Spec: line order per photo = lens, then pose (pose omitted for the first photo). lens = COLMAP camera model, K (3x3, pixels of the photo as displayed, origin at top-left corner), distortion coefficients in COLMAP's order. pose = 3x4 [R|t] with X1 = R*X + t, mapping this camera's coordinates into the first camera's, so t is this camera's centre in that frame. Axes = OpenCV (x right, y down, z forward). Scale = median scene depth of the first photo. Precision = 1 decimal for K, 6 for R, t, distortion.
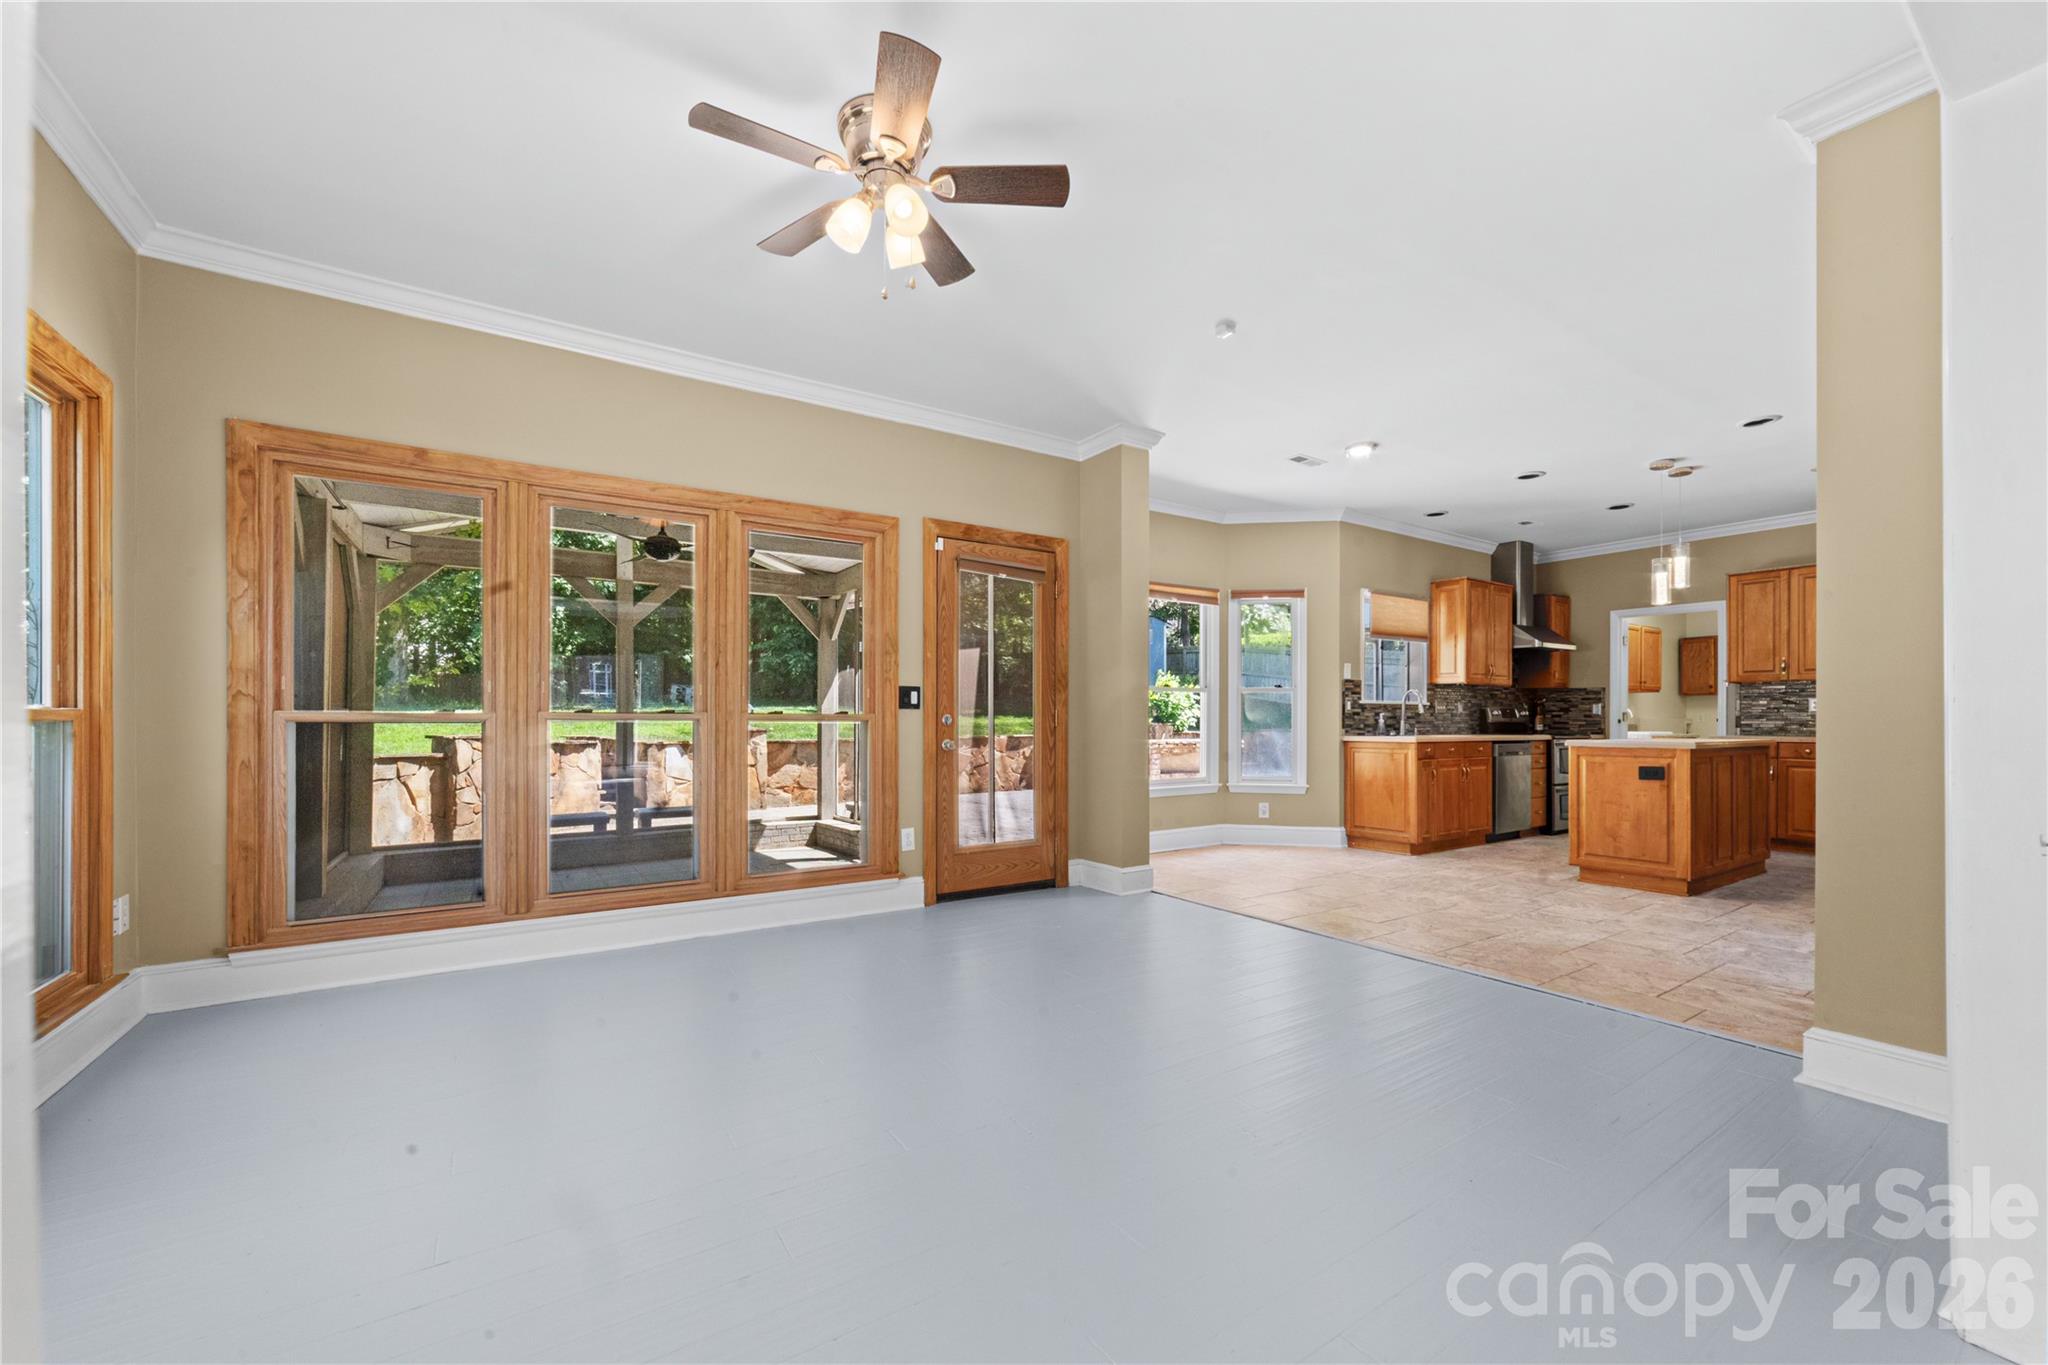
lens RADIAL K [[806.7, 0, 1023.0], [0, 806.7, 717.9], [0, 0, 1]] dist [-0.008969, 0.000622]
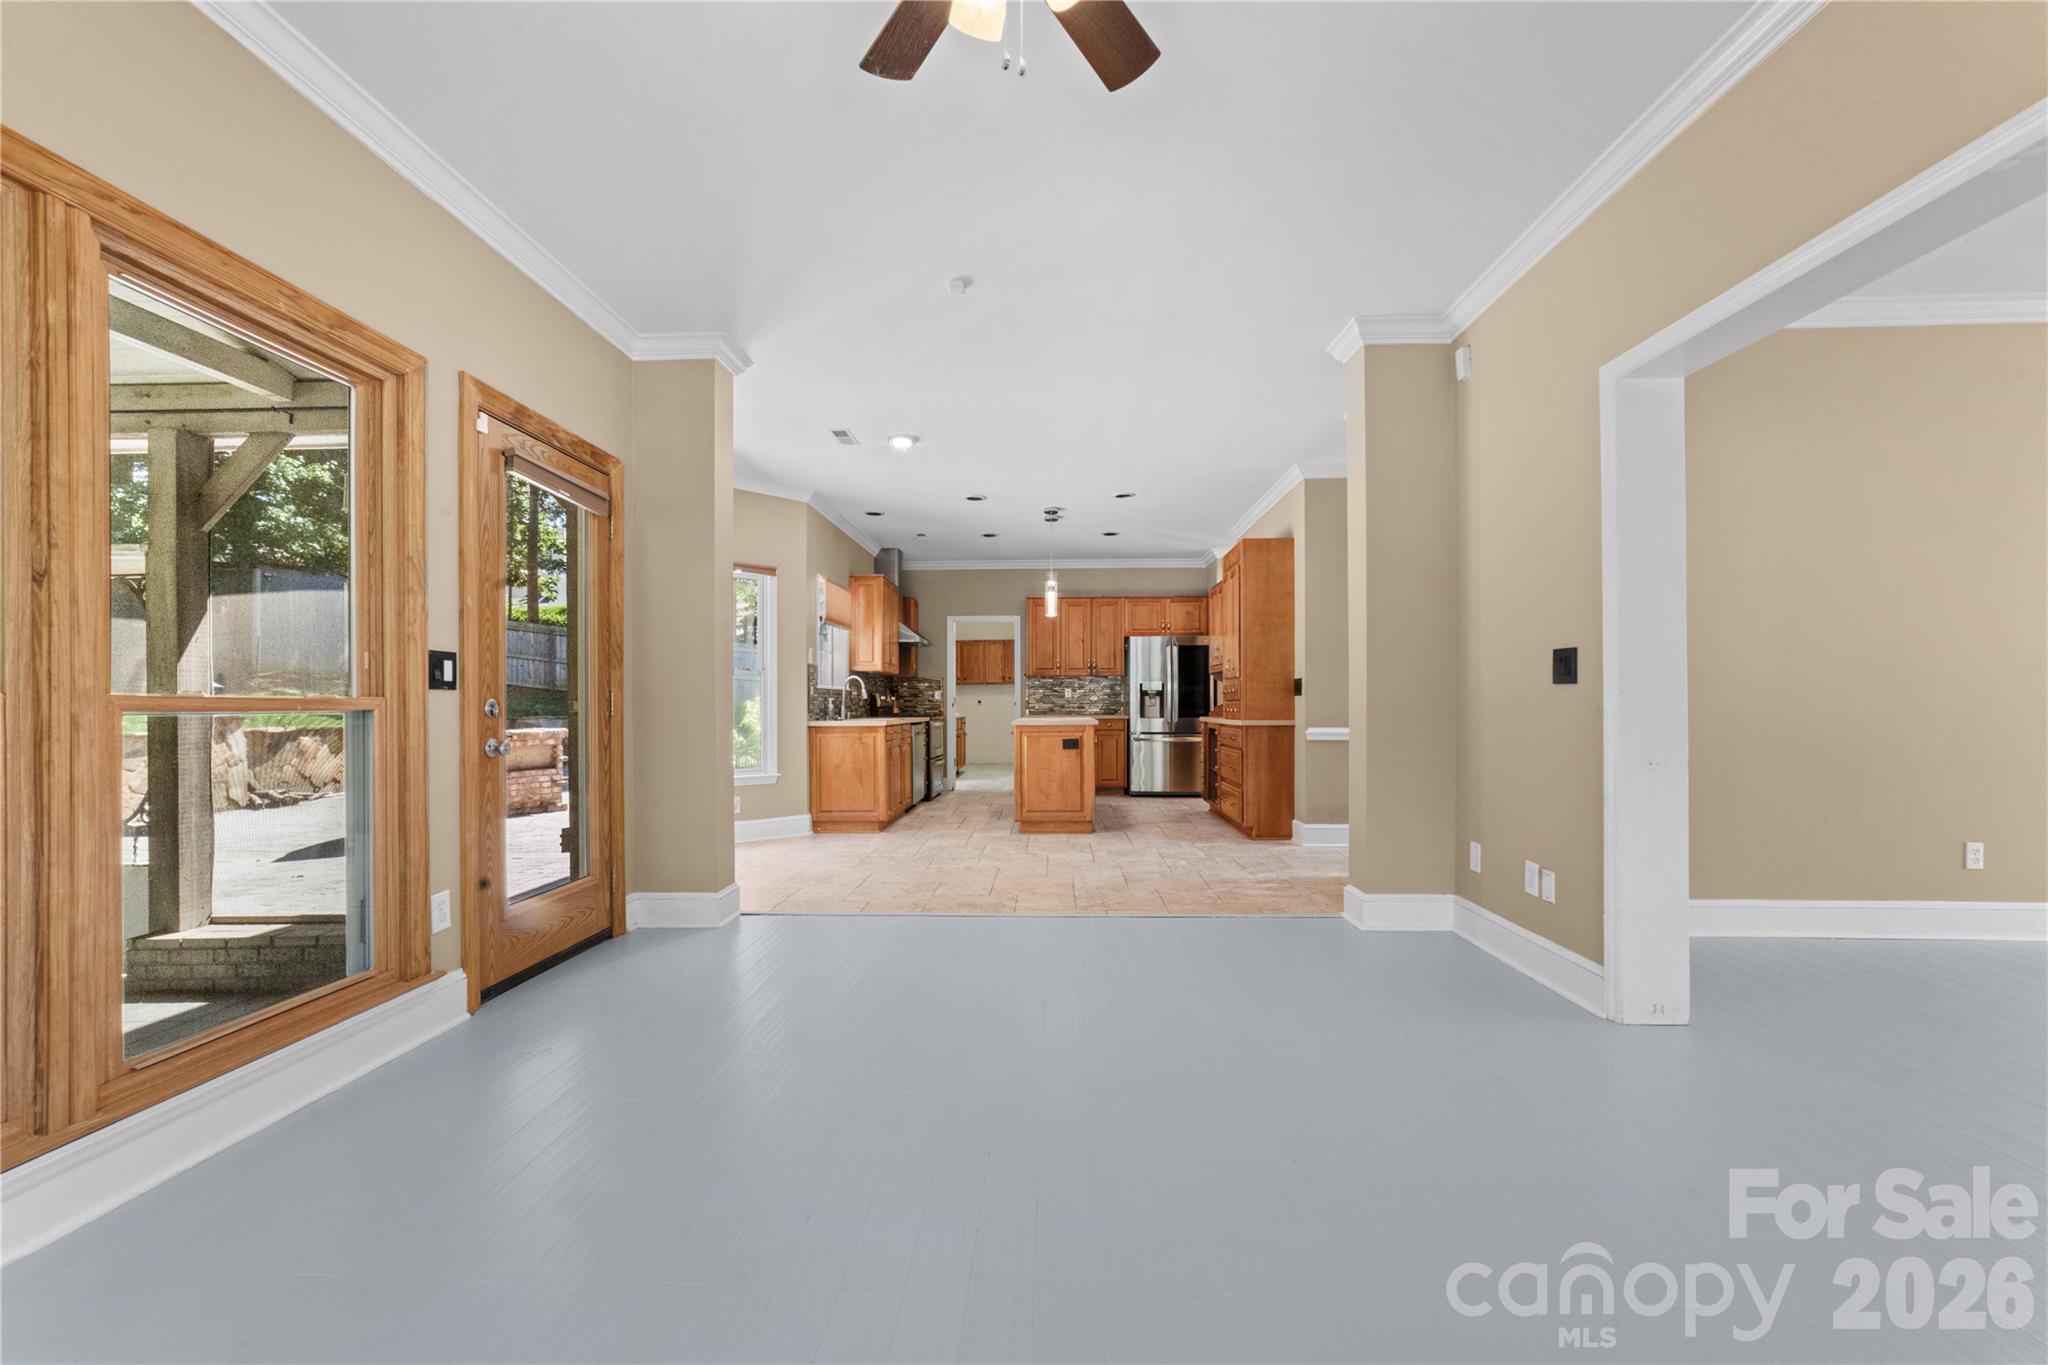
lens RADIAL K [[809.0, 0, 1031.0], [0, 809.0, 703.5], [0, 0, 1]] dist [-0.007563, 0.010702]
pose [[0.576109, -0.003265, 0.817366, -0.335917], [0.002315, 0.999995, 0.002363, -0.001169], [-0.817369, 0.000531, 0.576114, 0.275162]]
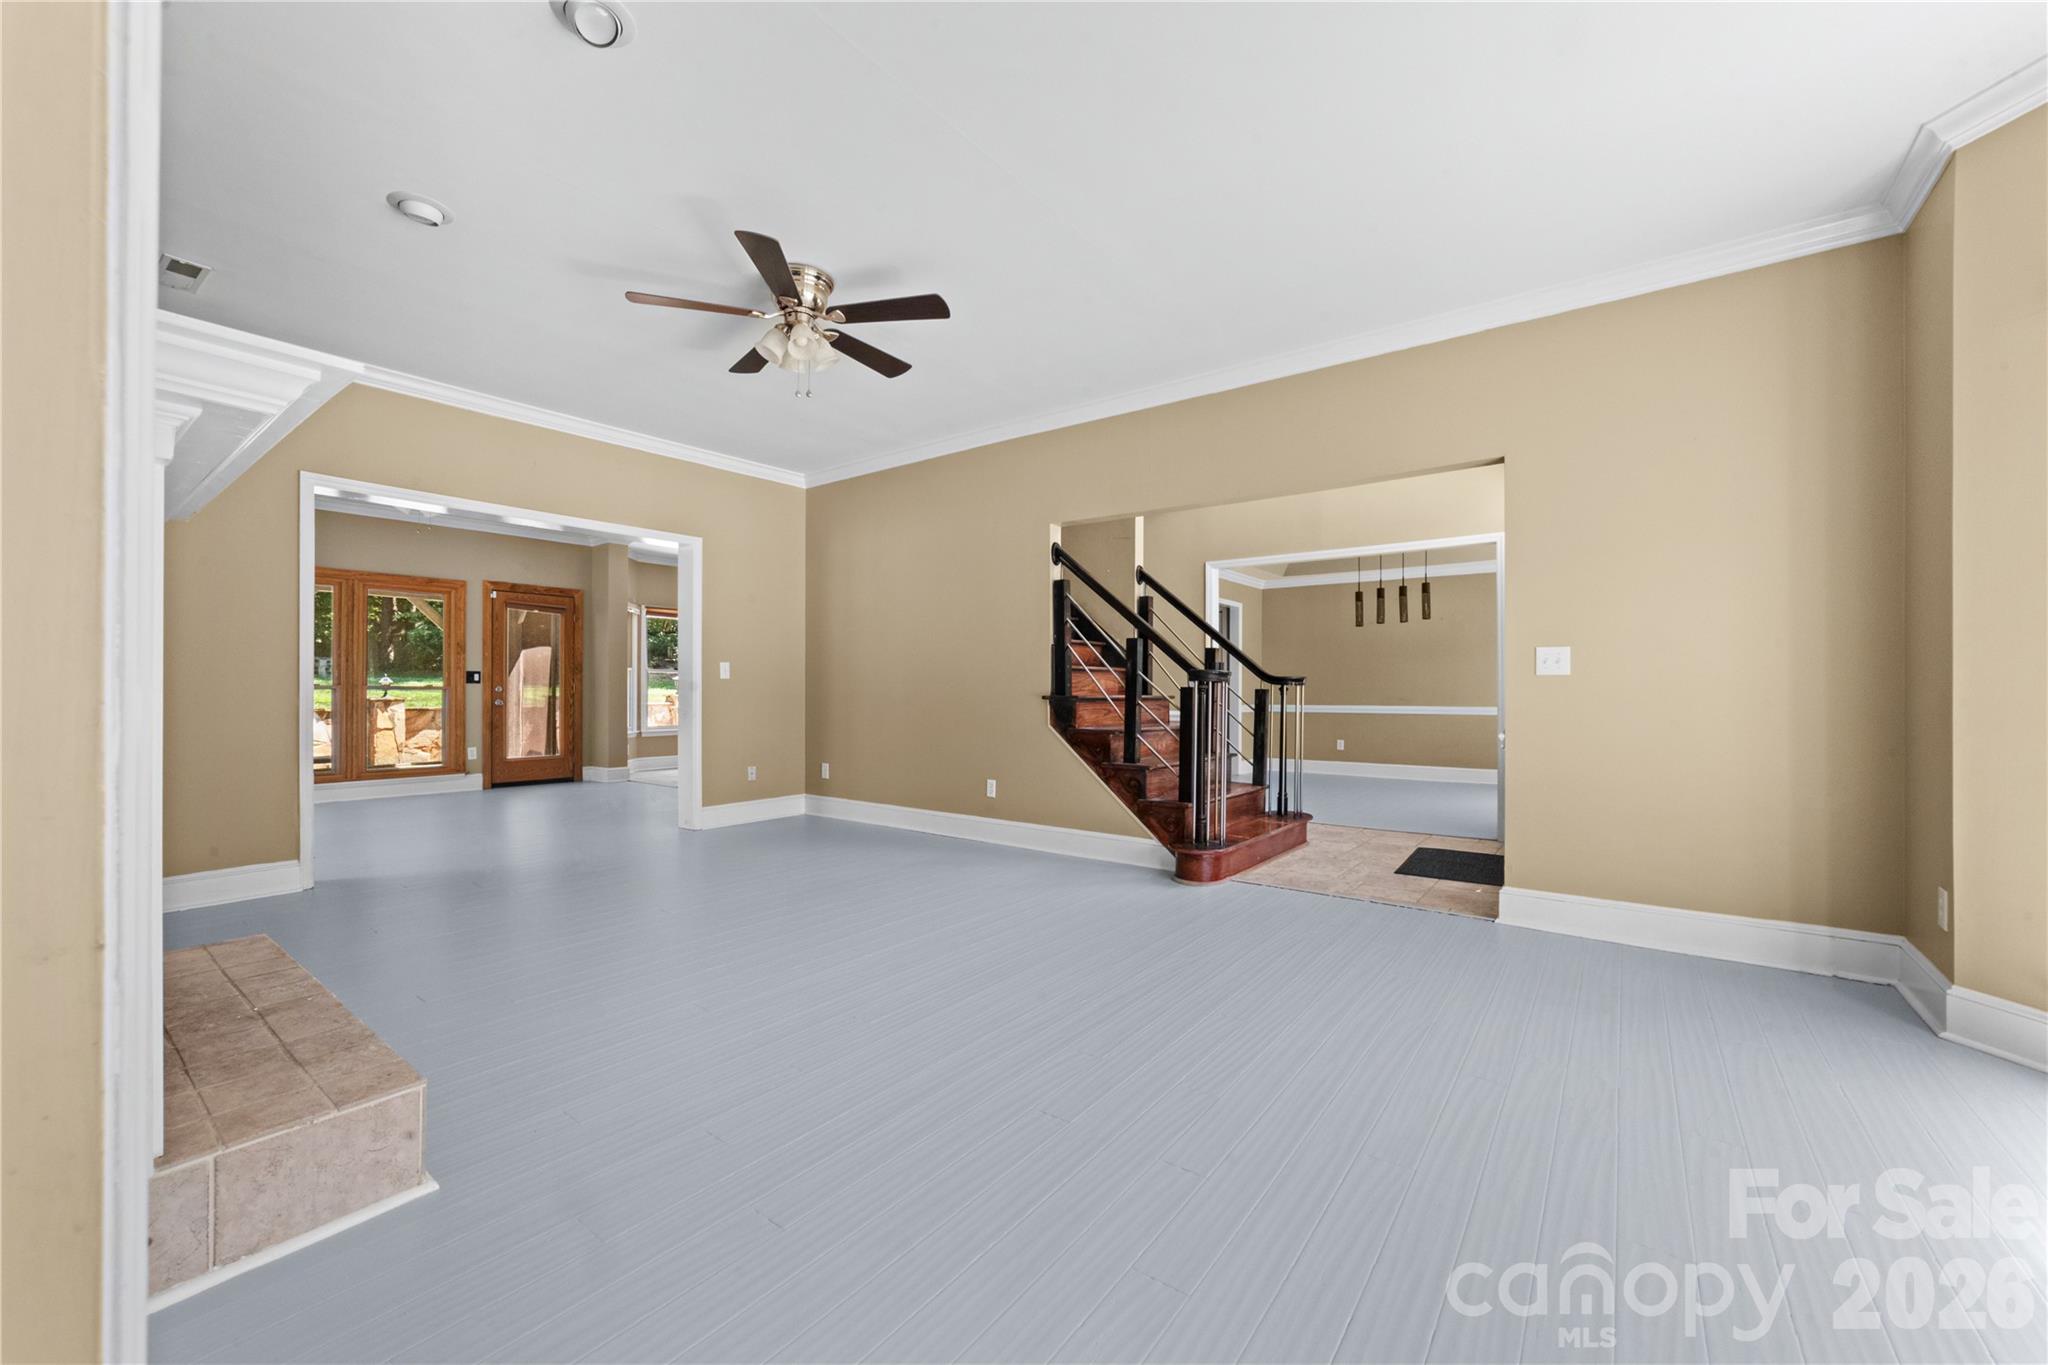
lens RADIAL K [[803.0, 0, 1015.4], [0, 803.0, 685.4], [0, 0, 1]] dist [-0.021378, 0.010419]
pose [[0.947438, 0.003163, 0.319924, 0.407740], [-0.001020, 0.999976, -0.006865, 0.004426], [-0.319938, 0.006178, 0.947418, -1.020758]]
